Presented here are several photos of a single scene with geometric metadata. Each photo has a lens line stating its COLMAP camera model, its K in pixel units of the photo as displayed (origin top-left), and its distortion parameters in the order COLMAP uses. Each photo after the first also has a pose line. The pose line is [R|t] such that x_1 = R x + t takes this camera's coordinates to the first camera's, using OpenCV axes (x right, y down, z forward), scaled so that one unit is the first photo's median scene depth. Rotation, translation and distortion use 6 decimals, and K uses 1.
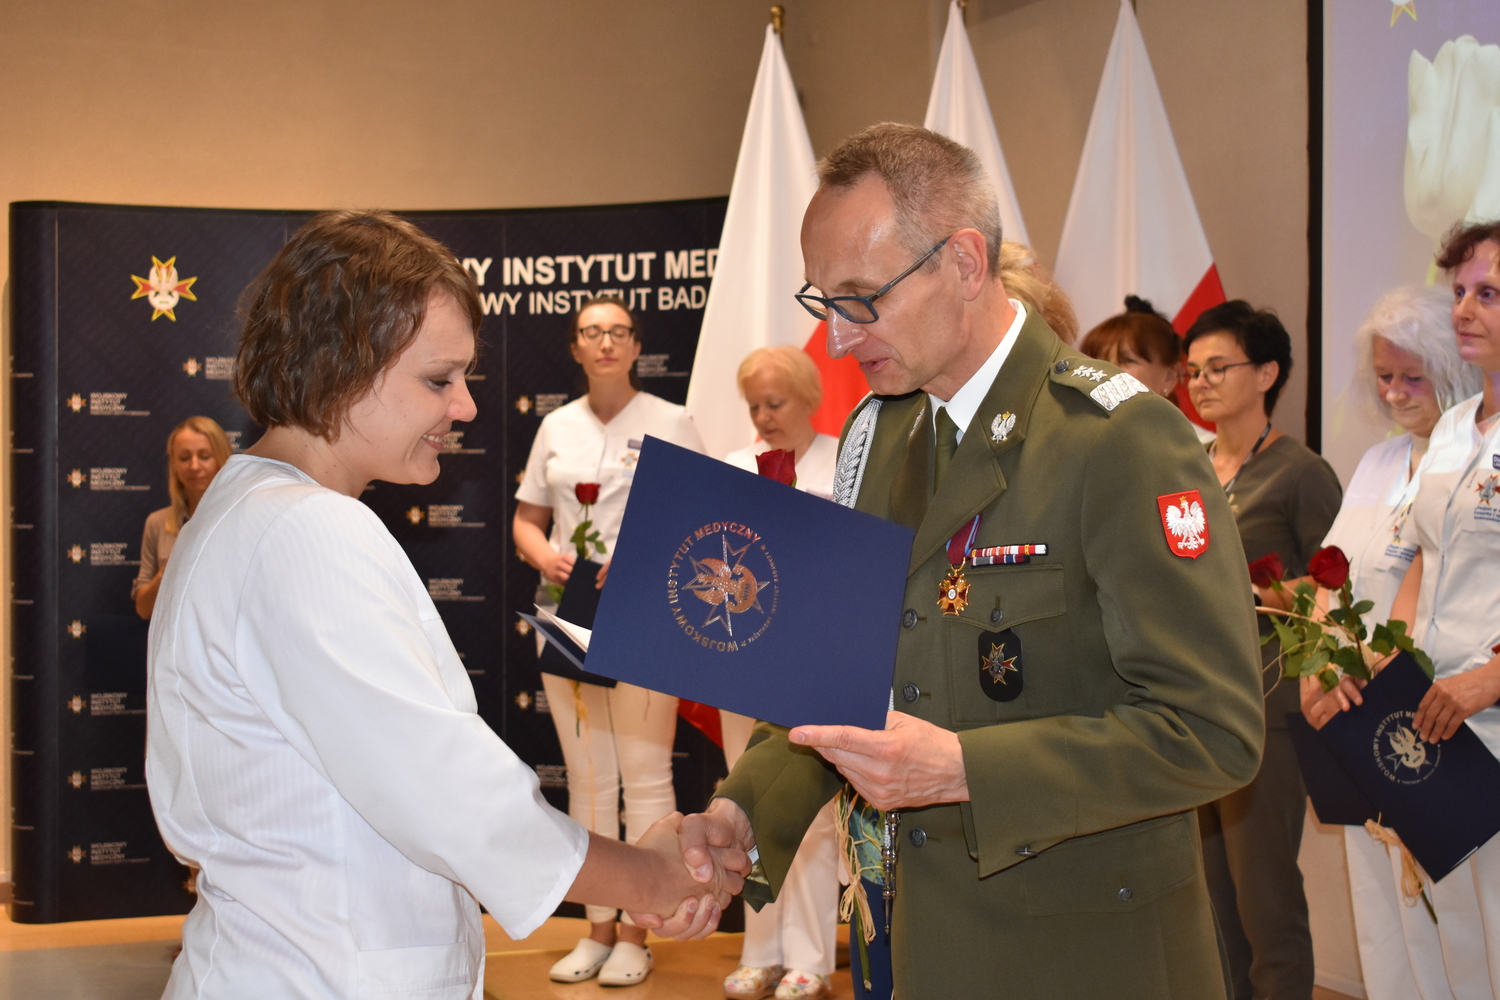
lens RADIAL K [[2275.7, 0, 854.0], [0, 2275.7, 526.4], [0, 0, 1]] dist [-0.112972, 0.000000]
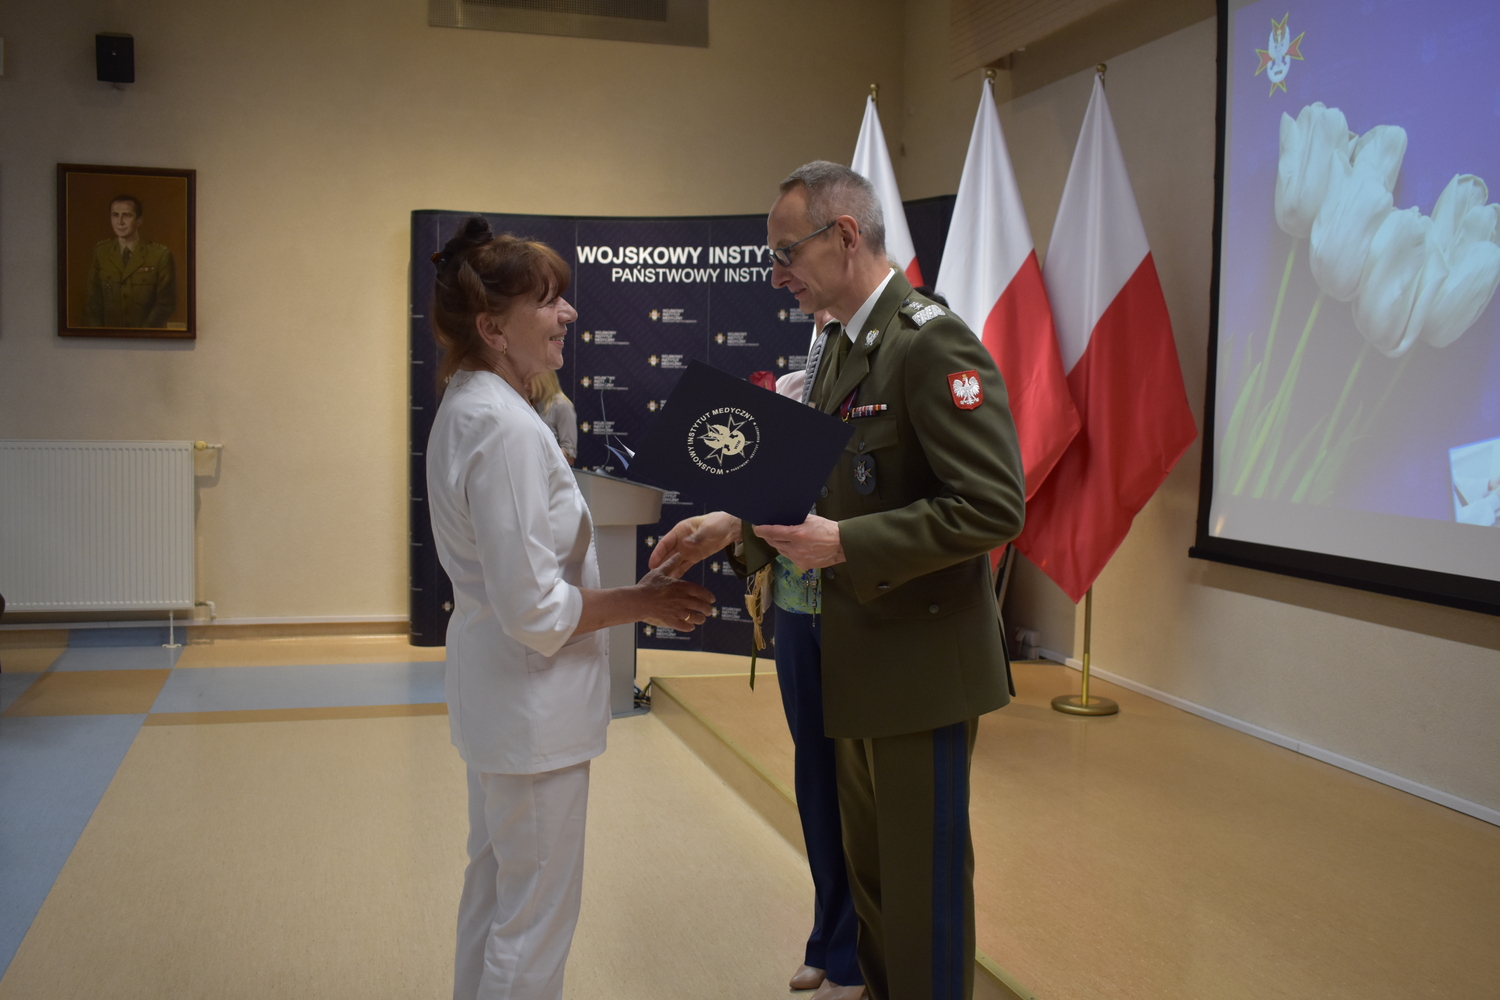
lens RADIAL K [[1447.9, 0, 738.7], [0, 1447.9, 499.2], [0, 0, 1]] dist [-0.064370, 0.000000]
pose [[0.988389, 0.028378, -0.149272, 0.024999], [-0.020381, 0.998287, 0.054836, 0.003903], [0.150572, -0.051157, 0.987275, -0.020152]]
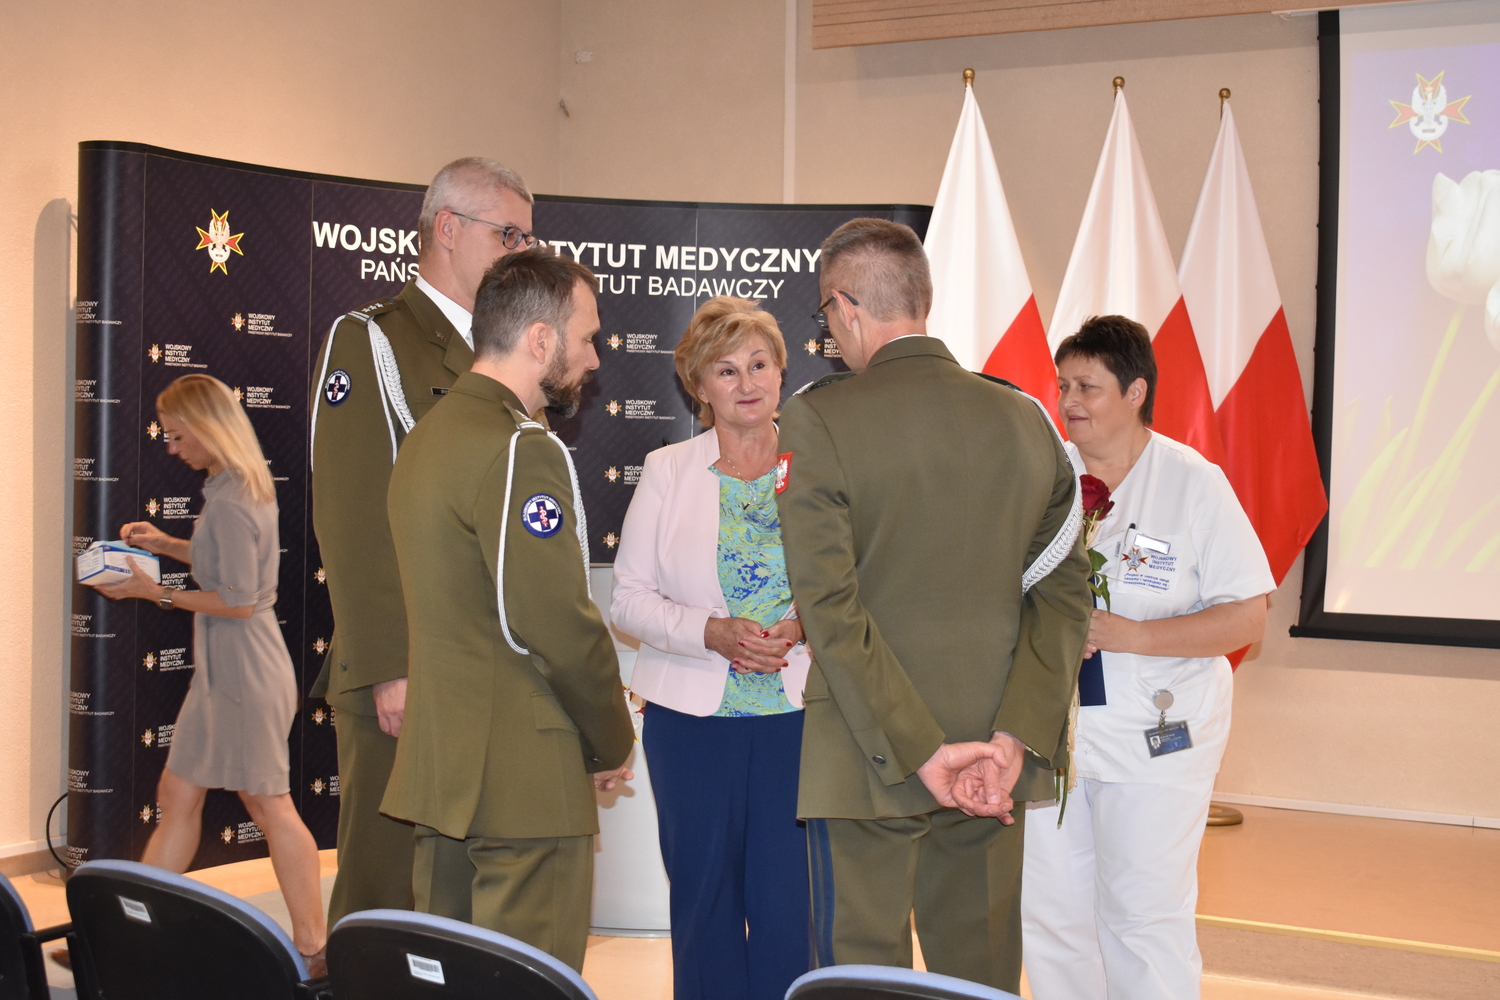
lens RADIAL K [[2105.5, 0, 751.5], [0, 2105.5, 495.6], [0, 0, 1]] dist [-0.011555, 0.000000]
pose [[0.801954, 0.001129, 0.597385, -0.684699], [-0.010694, 0.999865, 0.012467, -0.007198], [-0.597291, -0.016386, 0.801857, 0.107832]]
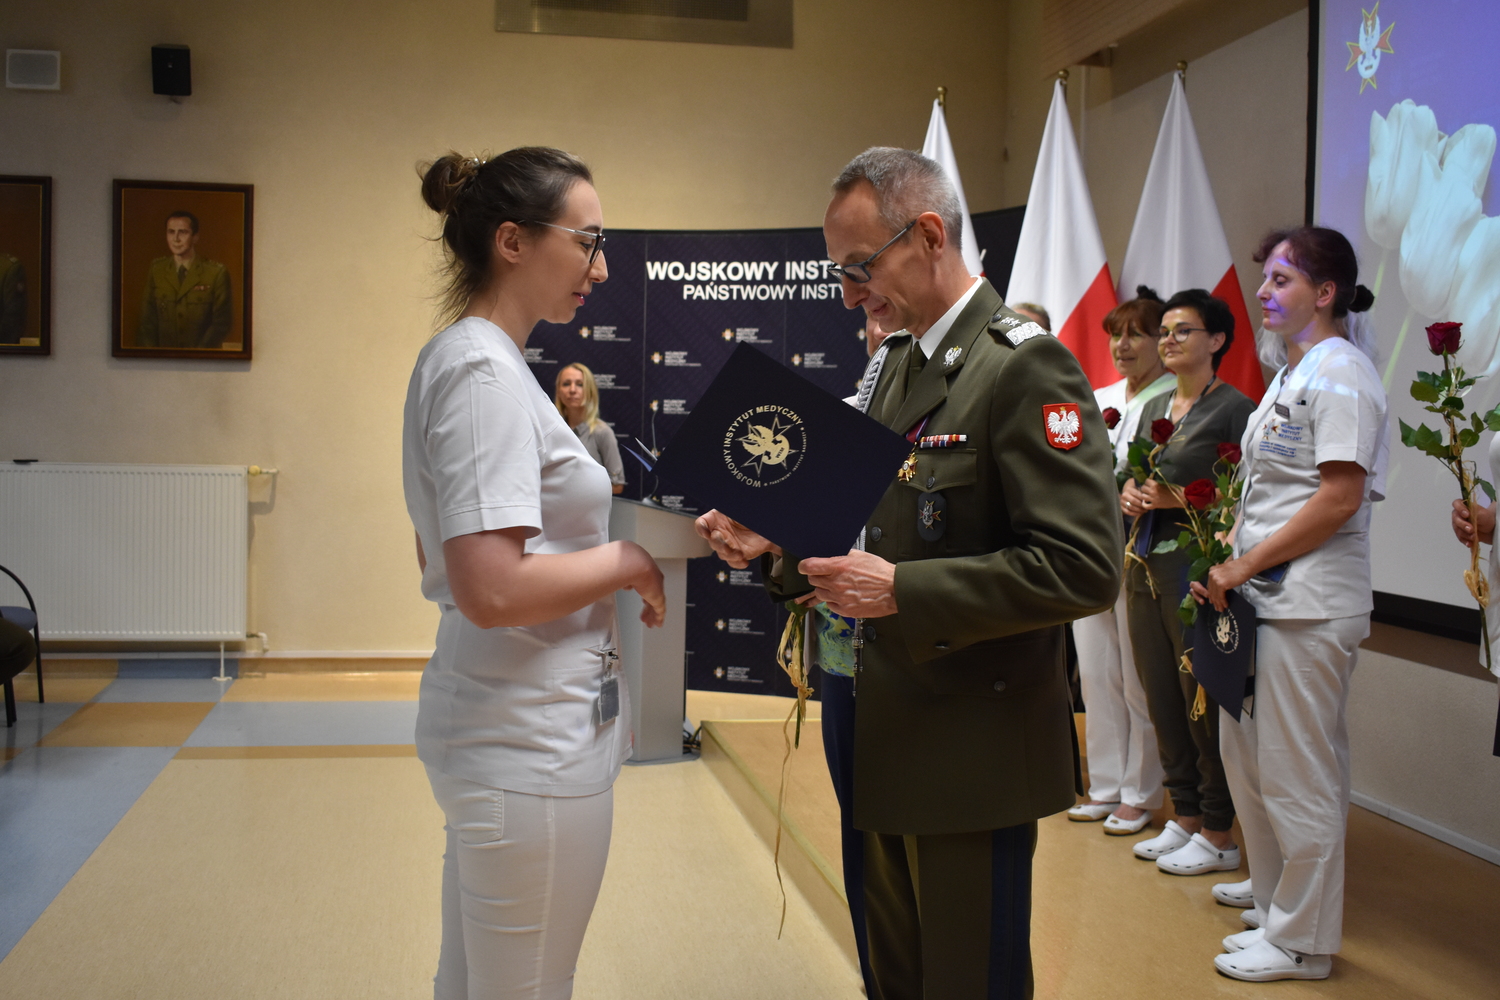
lens RADIAL K [[1583.8, 0, 742.4], [0, 1583.8, 501.8], [0, 0, 1]] dist [-0.061705, 0.000000]
pose [[0.968355, 0.033427, -0.247329, 0.084537], [-0.025221, 0.999024, 0.036272, 0.003452], [0.248300, -0.028886, 0.968252, -0.028609]]
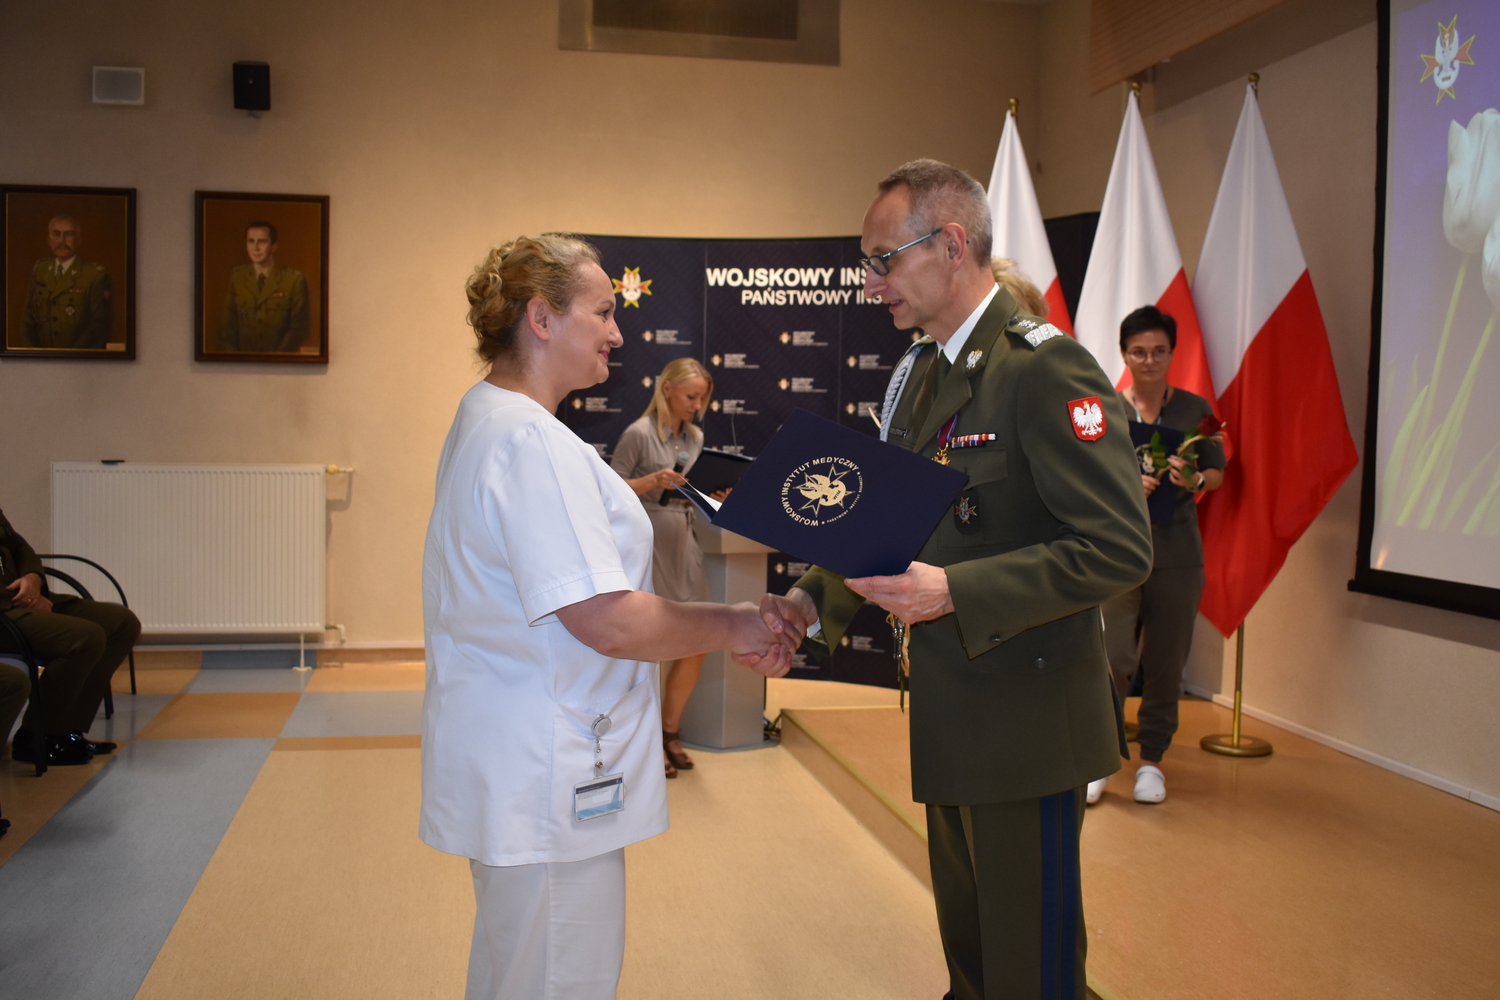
lens RADIAL K [[1447.9, 0, 739.5], [0, 1447.9, 500.1], [0, 0, 1]] dist [-0.064370, 0.000000]
pose [[0.971952, 0.029532, -0.233319, 0.016778], [-0.020143, 0.998892, 0.042521, 0.001713], [0.234316, -0.036629, 0.971470, -0.000607]]
